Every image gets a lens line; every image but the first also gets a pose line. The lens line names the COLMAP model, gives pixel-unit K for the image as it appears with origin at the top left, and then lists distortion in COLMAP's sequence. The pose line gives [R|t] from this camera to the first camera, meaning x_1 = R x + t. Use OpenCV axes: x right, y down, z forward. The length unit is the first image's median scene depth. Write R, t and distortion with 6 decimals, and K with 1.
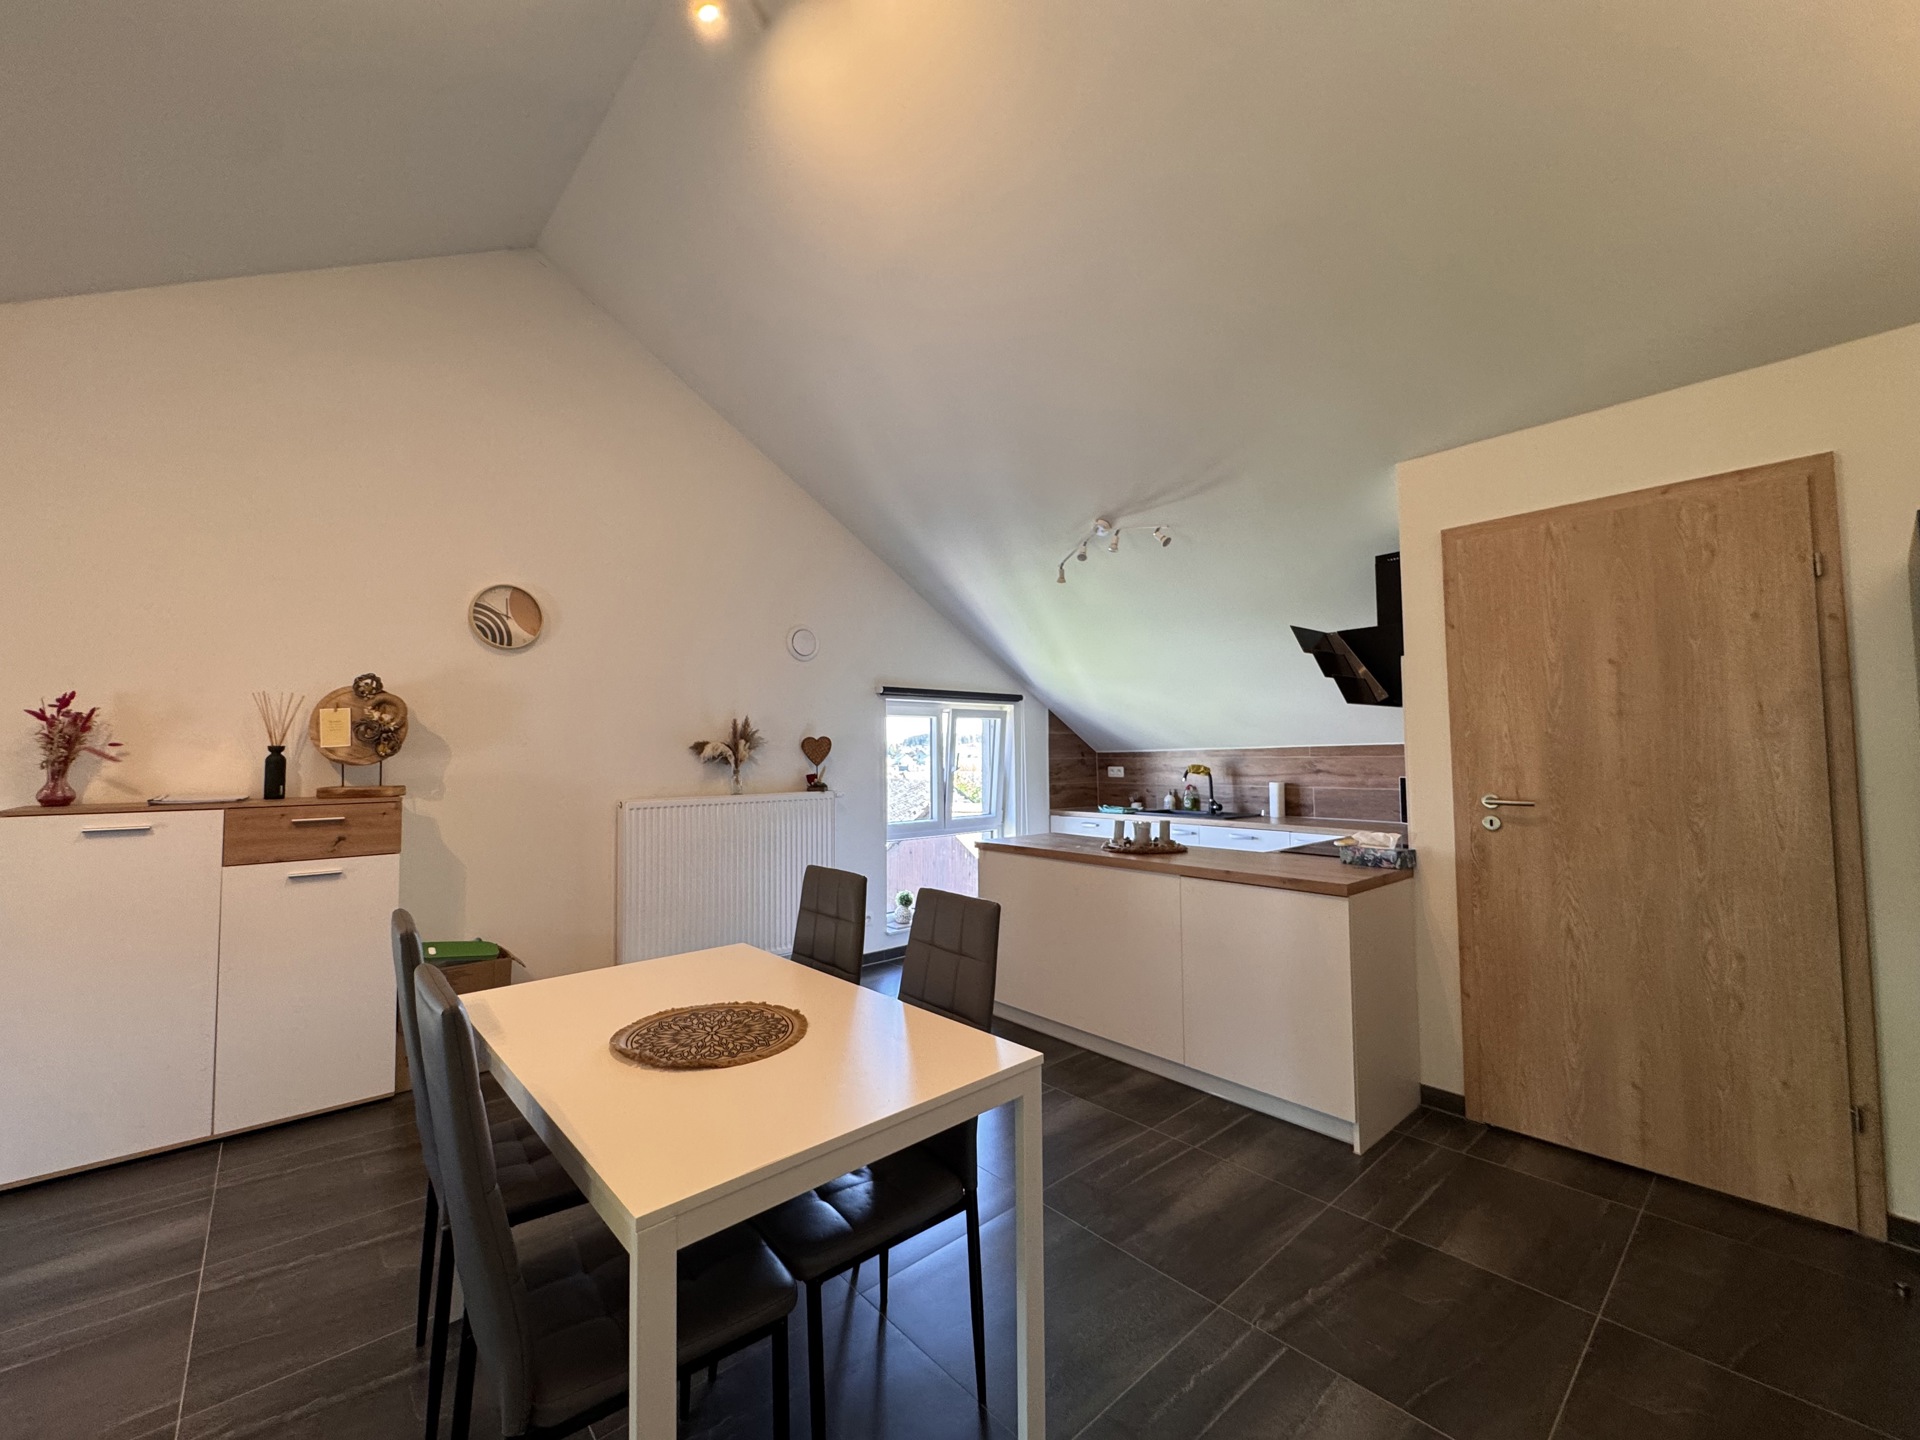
lens RADIAL K [[768.3, 0, 958.6], [0, 768.3, 718.5], [0, 0, 1]] dist [-0.002720, 0.000311]
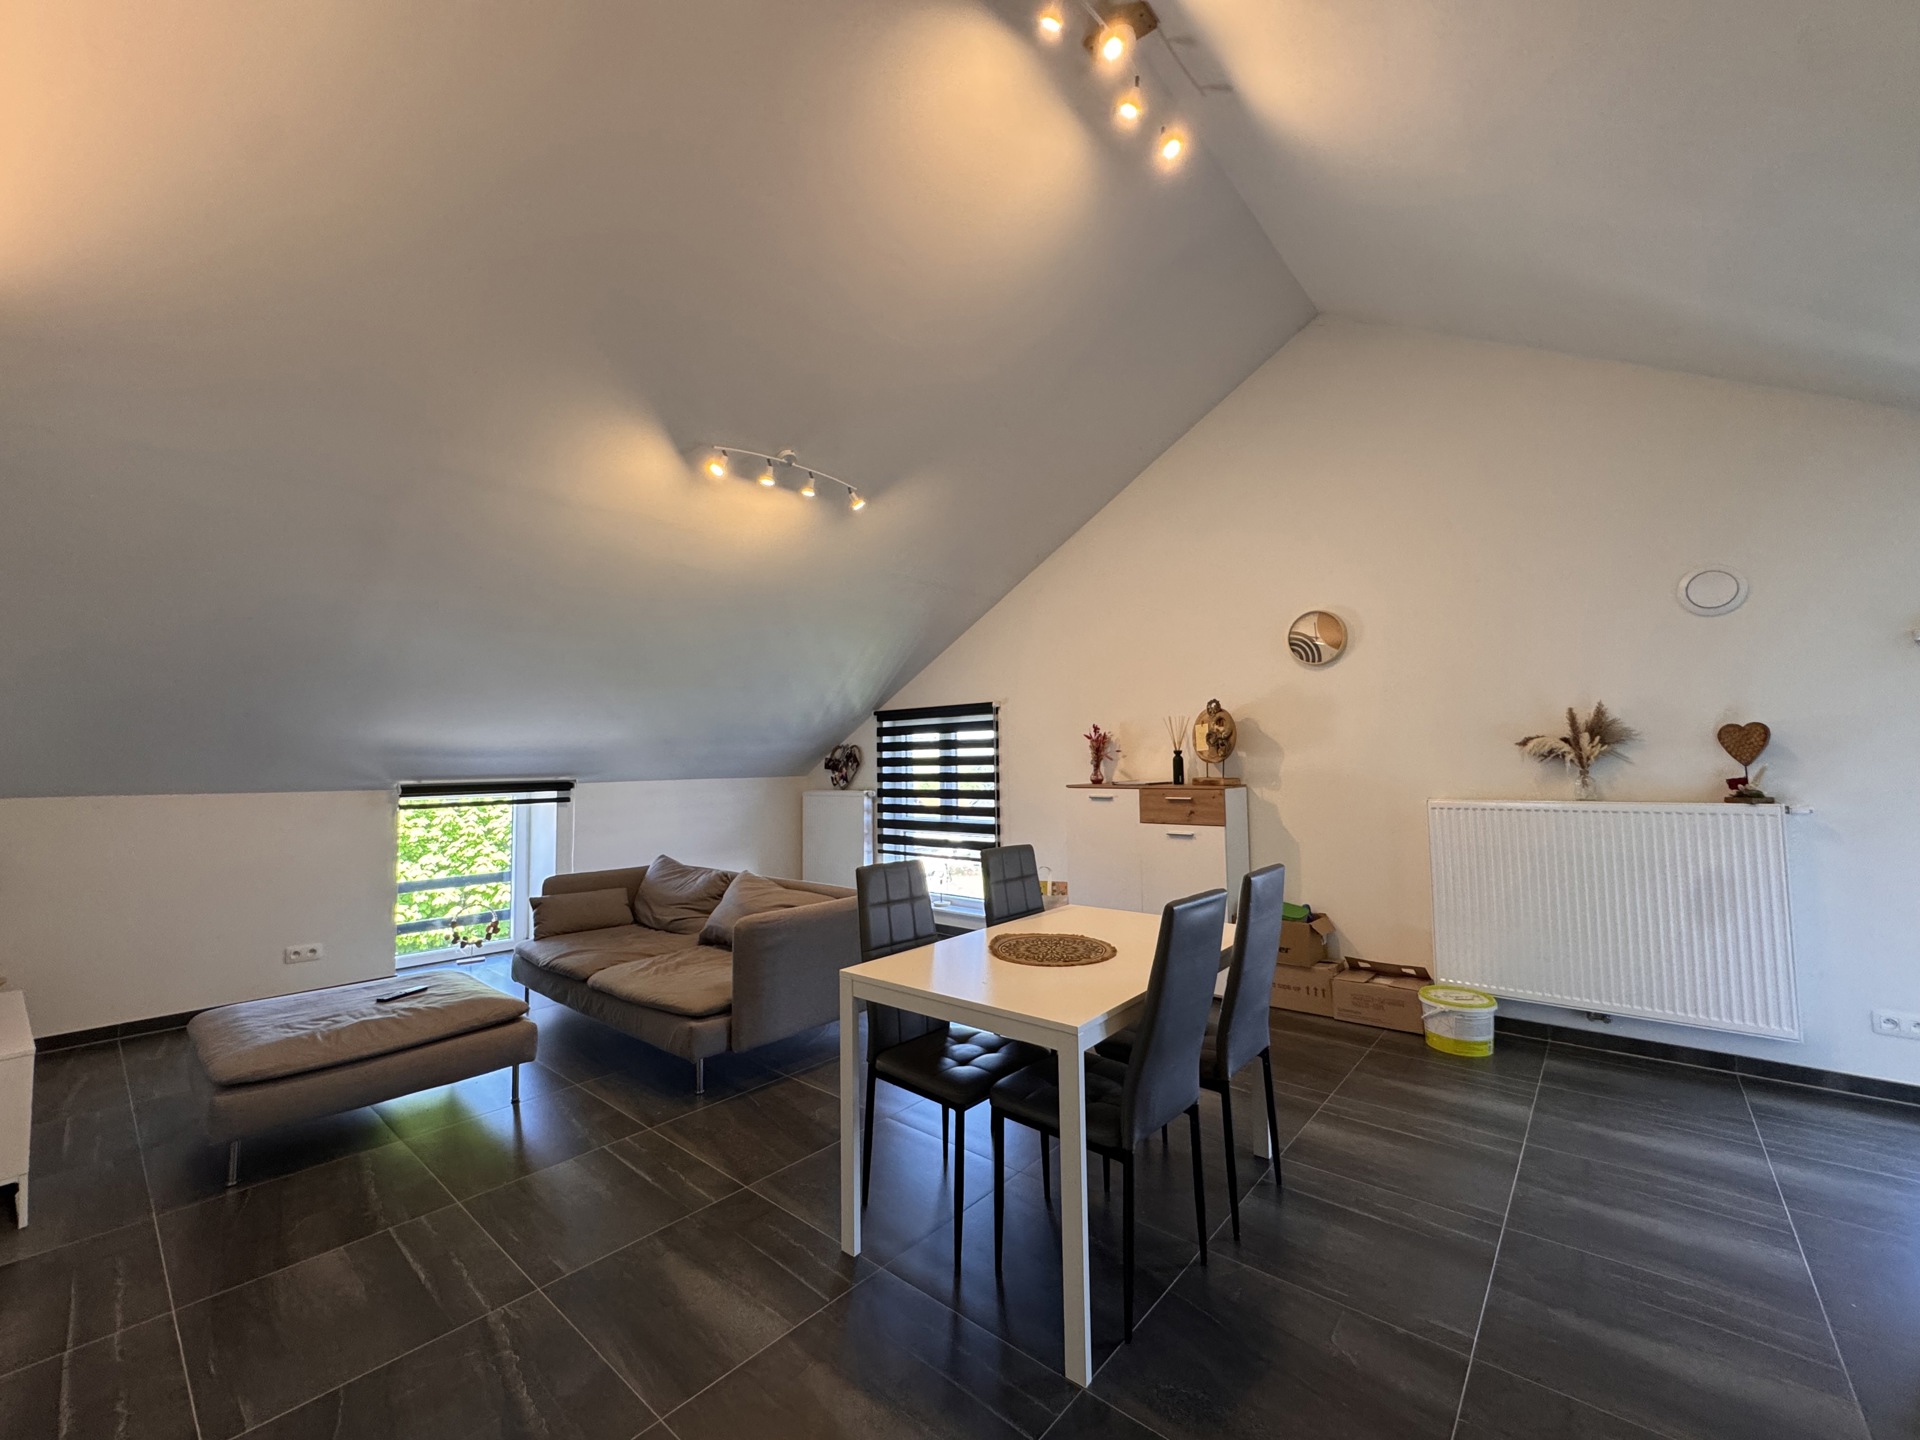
lens RADIAL K [[768.3, 0, 960.9], [0, 768.3, 716.9], [0, 0, 1]] dist [-0.002720, 0.000311]
pose [[0.143173, -0.054789, -0.988180, 0.532522], [0.058504, 0.997189, -0.046812, 0.013219], [0.987967, -0.051110, 0.145976, 0.299445]]
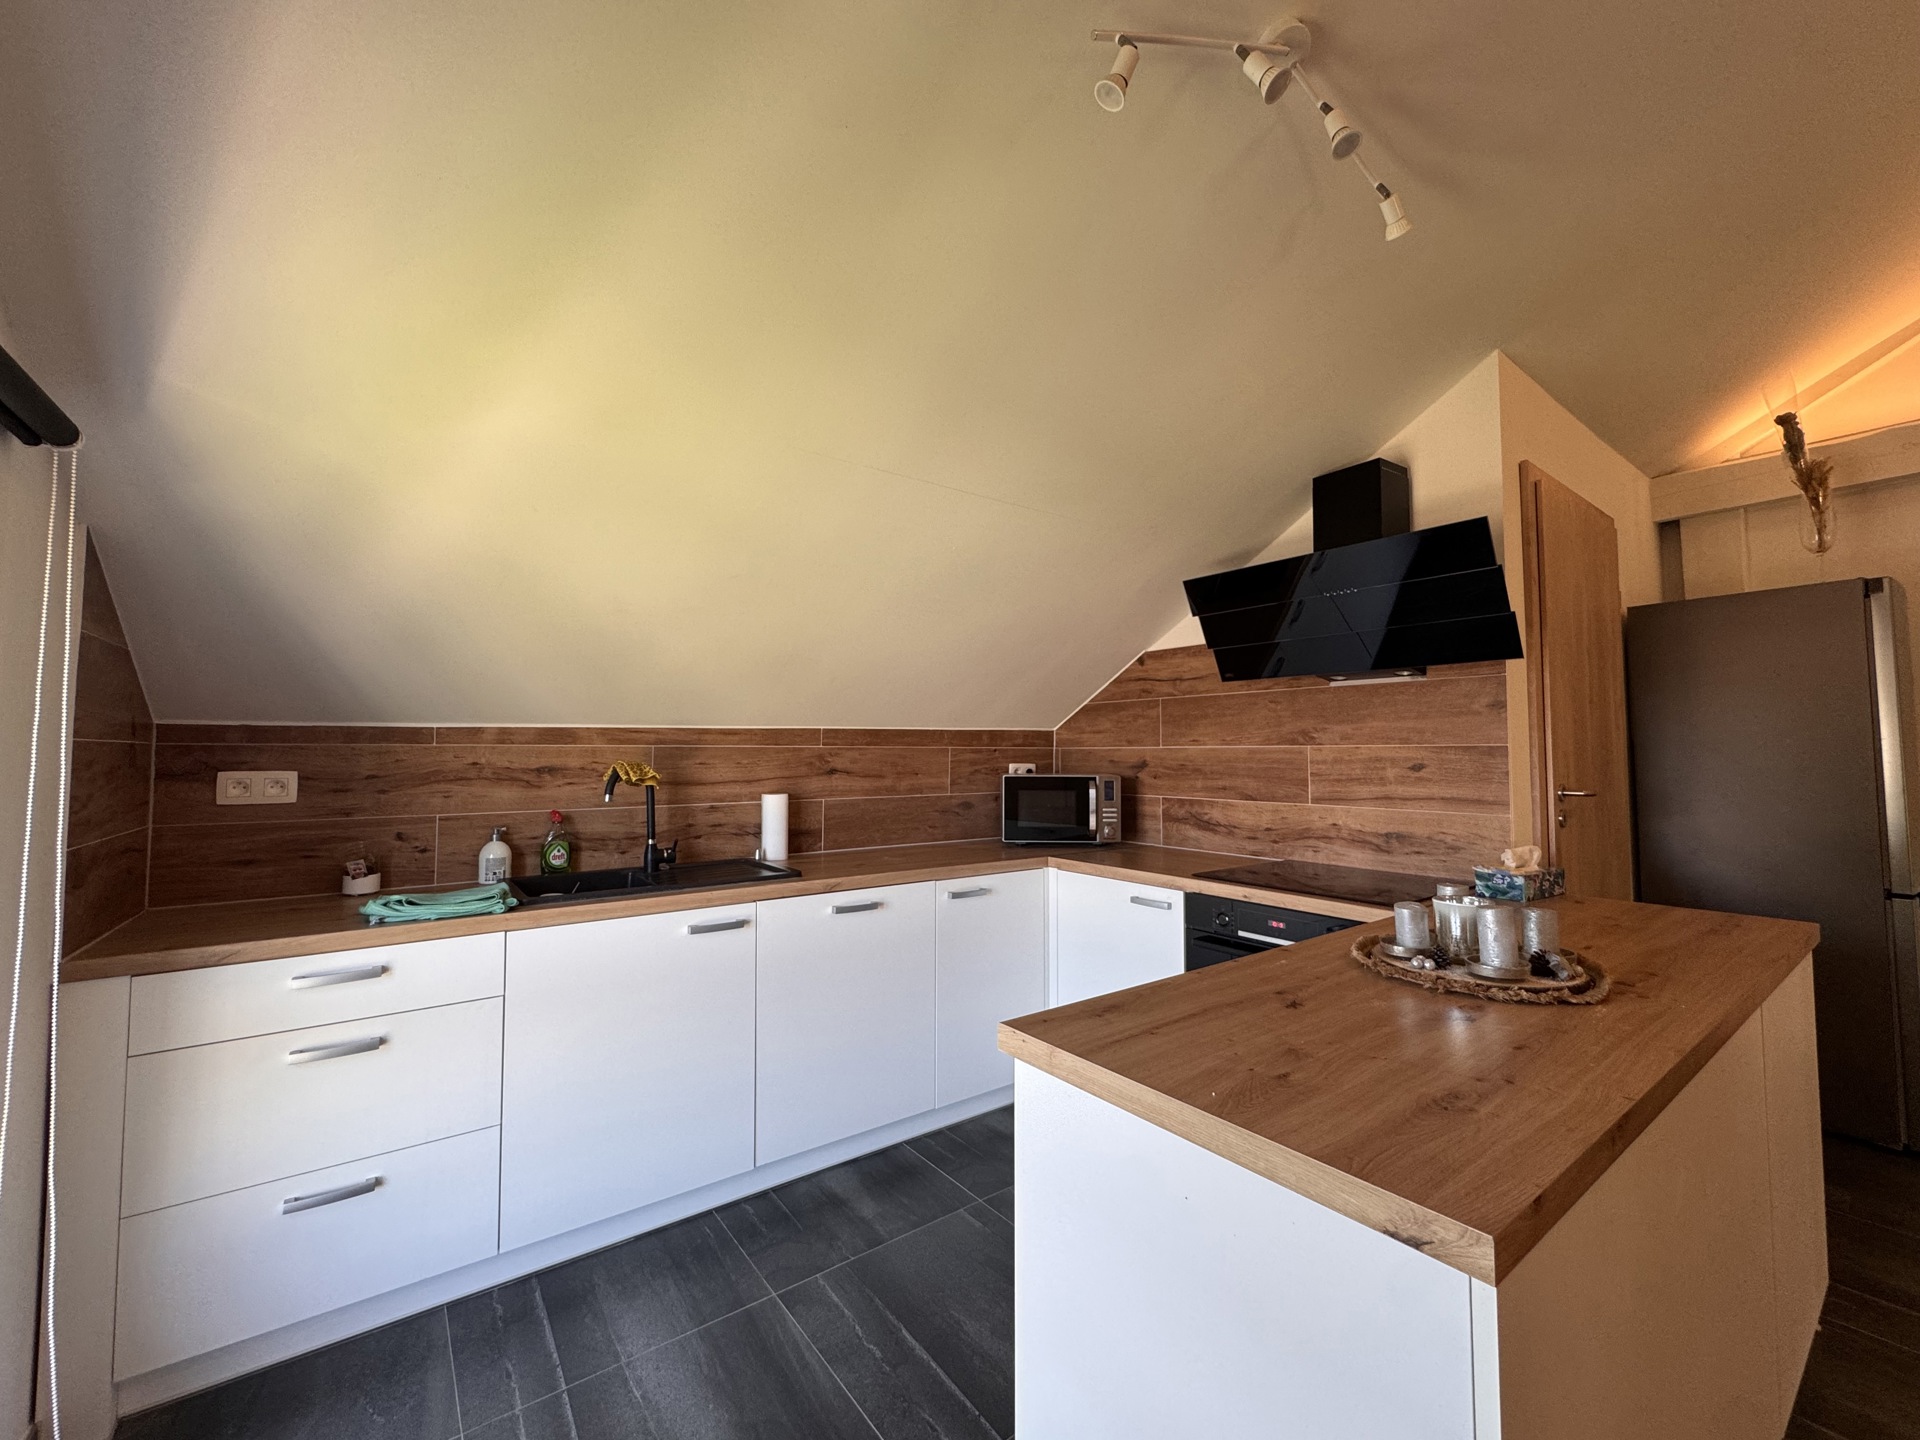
lens RADIAL K [[768.3, 0, 961.1], [0, 768.3, 716.7], [0, 0, 1]] dist [-0.002720, 0.000311]
pose [[0.071423, 0.056832, 0.995826, -0.169484], [-0.048897, 0.997375, -0.053414, 0.080085], [-0.996247, -0.044878, 0.074015, 1.283609]]
